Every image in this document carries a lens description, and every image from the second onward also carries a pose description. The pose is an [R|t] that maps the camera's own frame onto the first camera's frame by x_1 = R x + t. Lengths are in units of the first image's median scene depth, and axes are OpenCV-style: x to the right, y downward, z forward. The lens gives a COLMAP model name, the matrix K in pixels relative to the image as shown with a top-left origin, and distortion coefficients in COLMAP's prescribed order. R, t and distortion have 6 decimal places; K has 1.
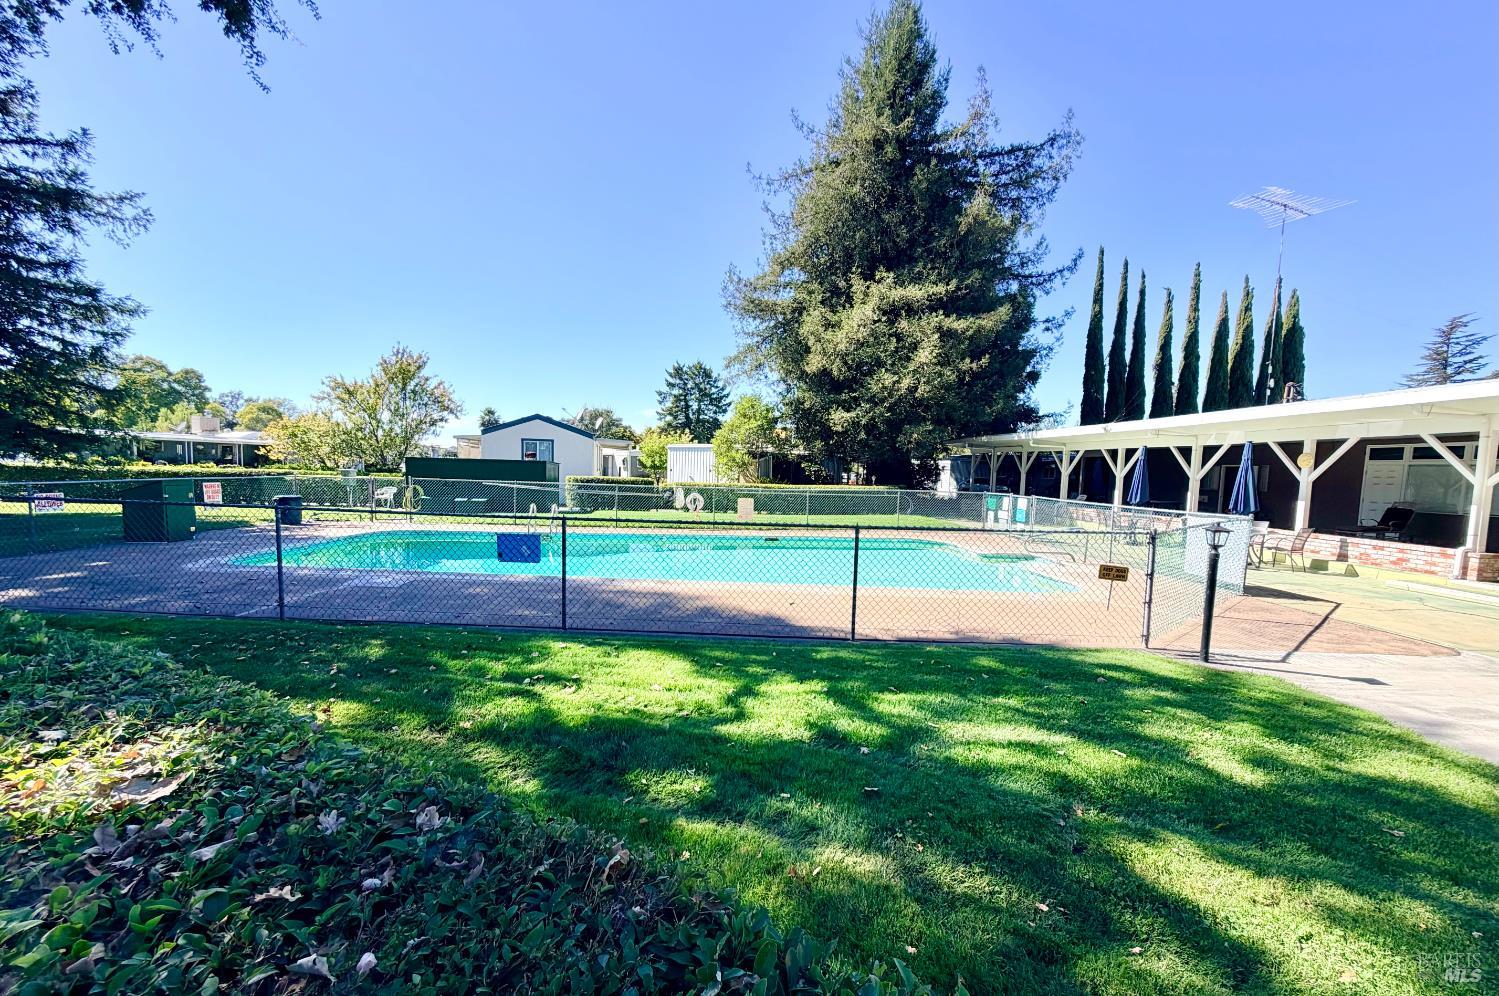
lens RADIAL K [[607.0, 0, 747.6], [0, 607.0, 491.2], [0, 0, 1]] dist [-0.003643, -0.000485]
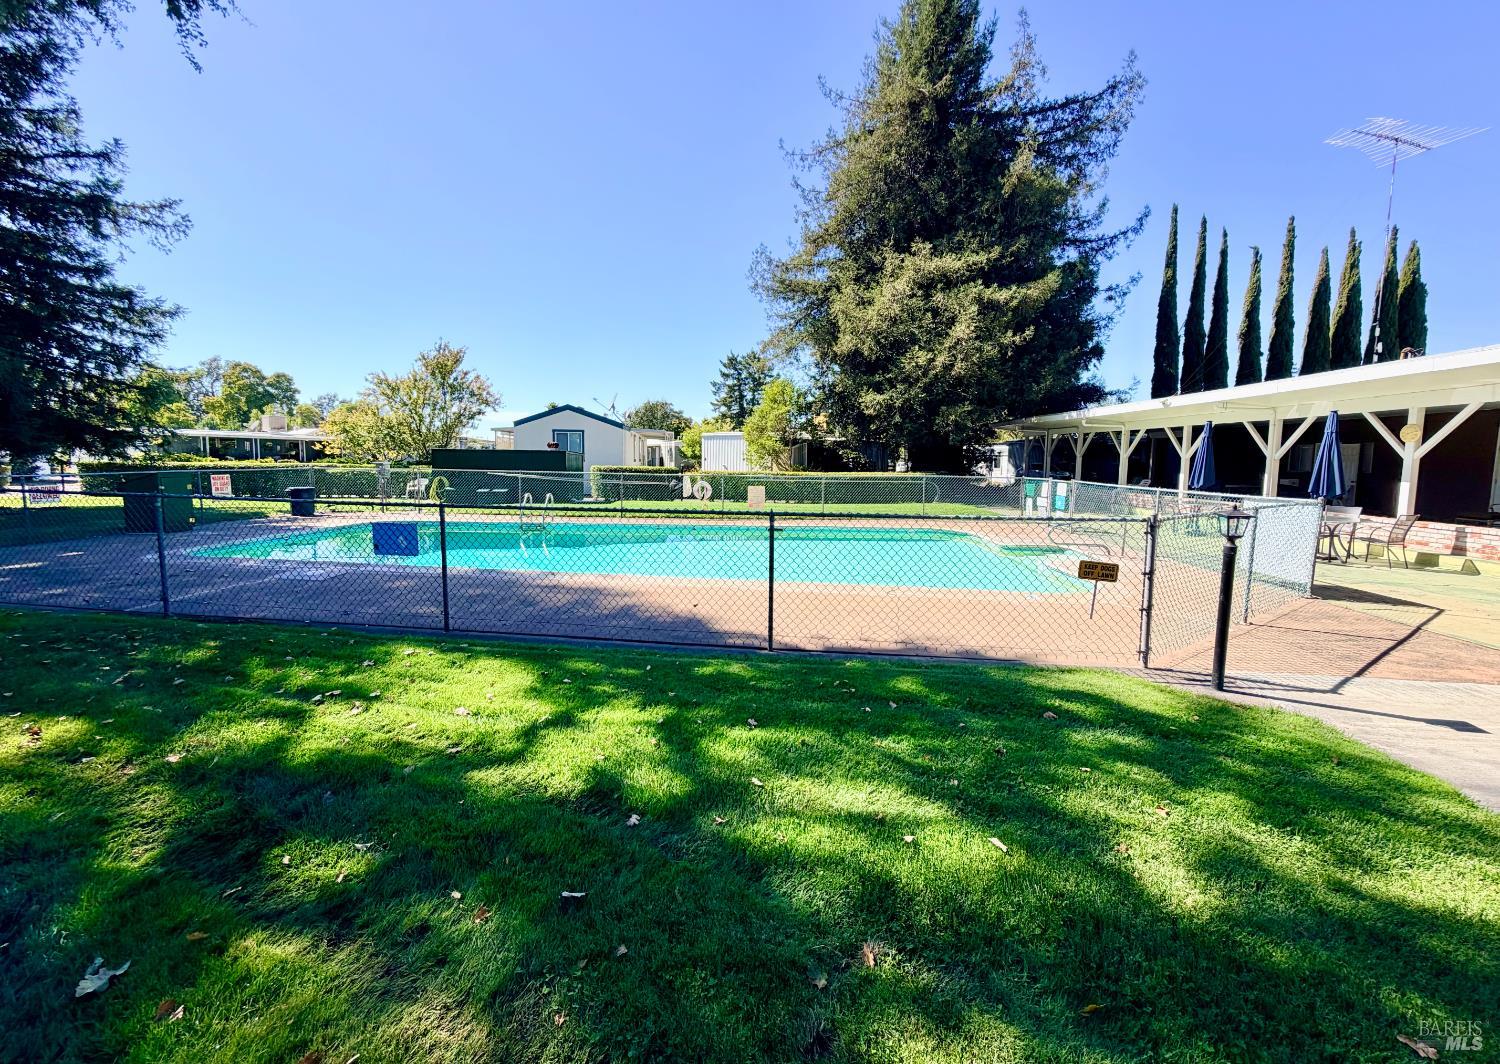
lens RADIAL K [[608.9, 0, 742.7], [0, 608.9, 485.1], [0, 0, 1]] dist [-0.002637, 0.000171]
pose [[0.994043, -0.009559, -0.108568, 0.087242], [0.010173, 0.999935, 0.005106, 0.005827], [0.108513, -0.006180, 0.994076, 0.063591]]
